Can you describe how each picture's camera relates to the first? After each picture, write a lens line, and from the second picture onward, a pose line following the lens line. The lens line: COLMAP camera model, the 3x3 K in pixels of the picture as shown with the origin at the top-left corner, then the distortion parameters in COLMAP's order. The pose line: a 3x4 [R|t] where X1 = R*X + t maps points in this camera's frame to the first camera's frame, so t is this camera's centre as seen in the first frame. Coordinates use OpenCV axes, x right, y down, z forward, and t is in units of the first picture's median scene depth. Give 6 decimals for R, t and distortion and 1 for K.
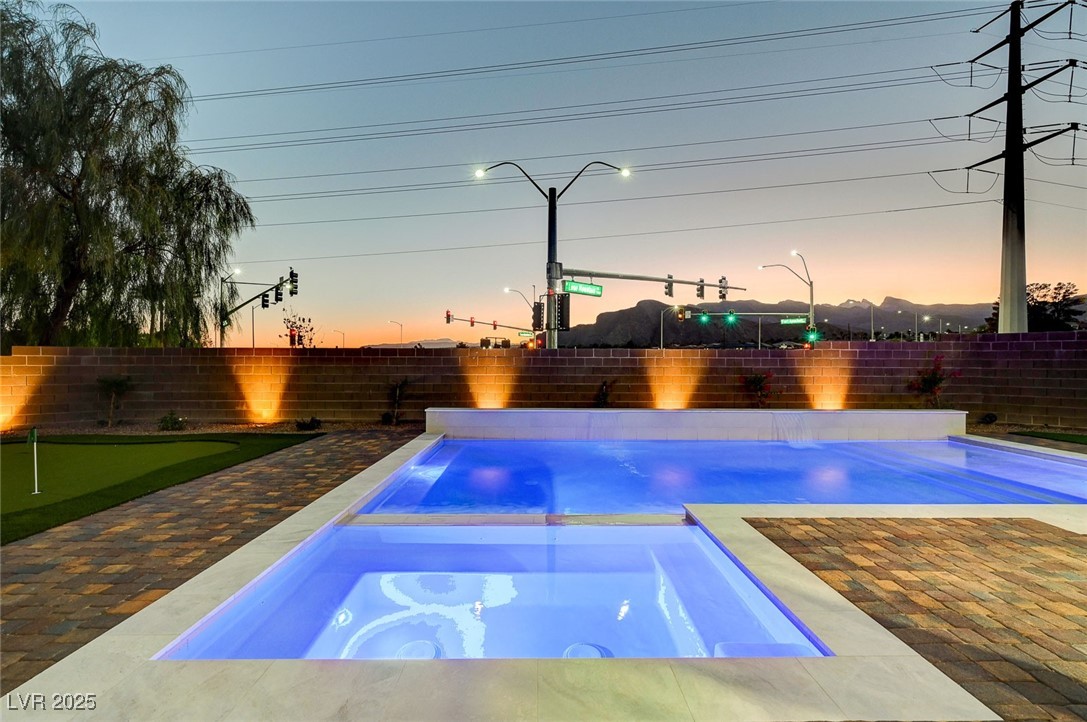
lens RADIAL K [[474.6, 0, 547.3], [0, 474.6, 361.8], [0, 0, 1]] dist [-0.003154, -0.000163]
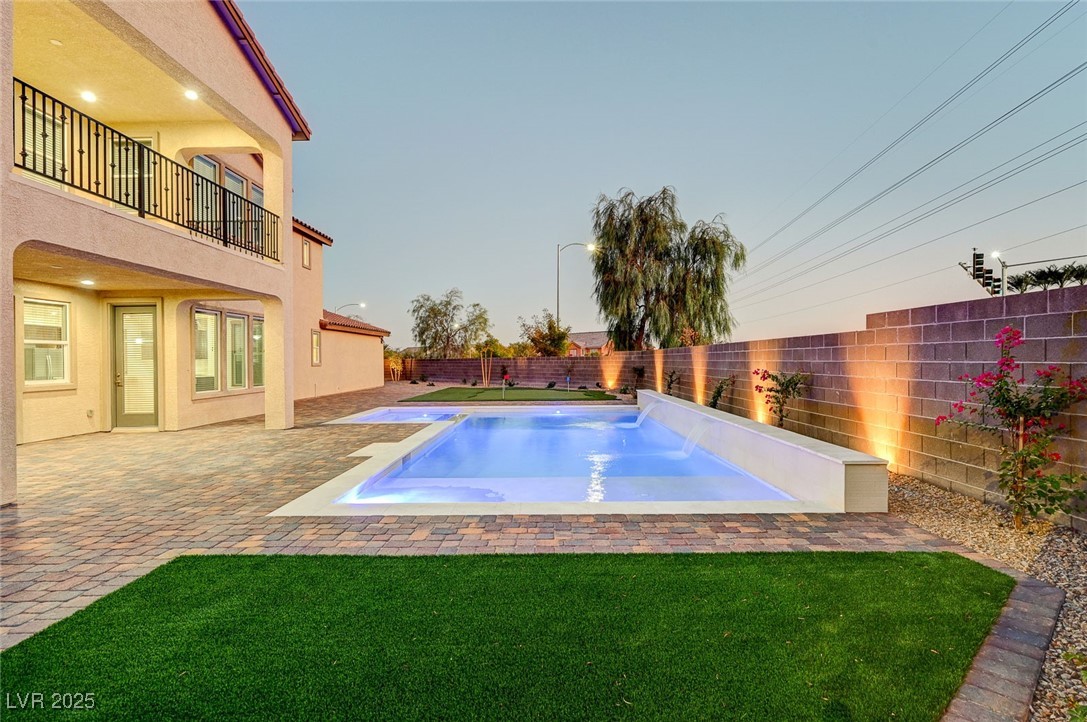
lens RADIAL K [[529.1, 0, 547.5], [0, 529.1, 360.5], [0, 0, 1]] dist [-0.003604, -0.000480]
pose [[-0.021015, -0.001282, -0.999778, 0.640106], [0.005806, 0.999982, -0.001405, 0.005031], [0.999762, -0.005834, -0.021007, 0.340918]]
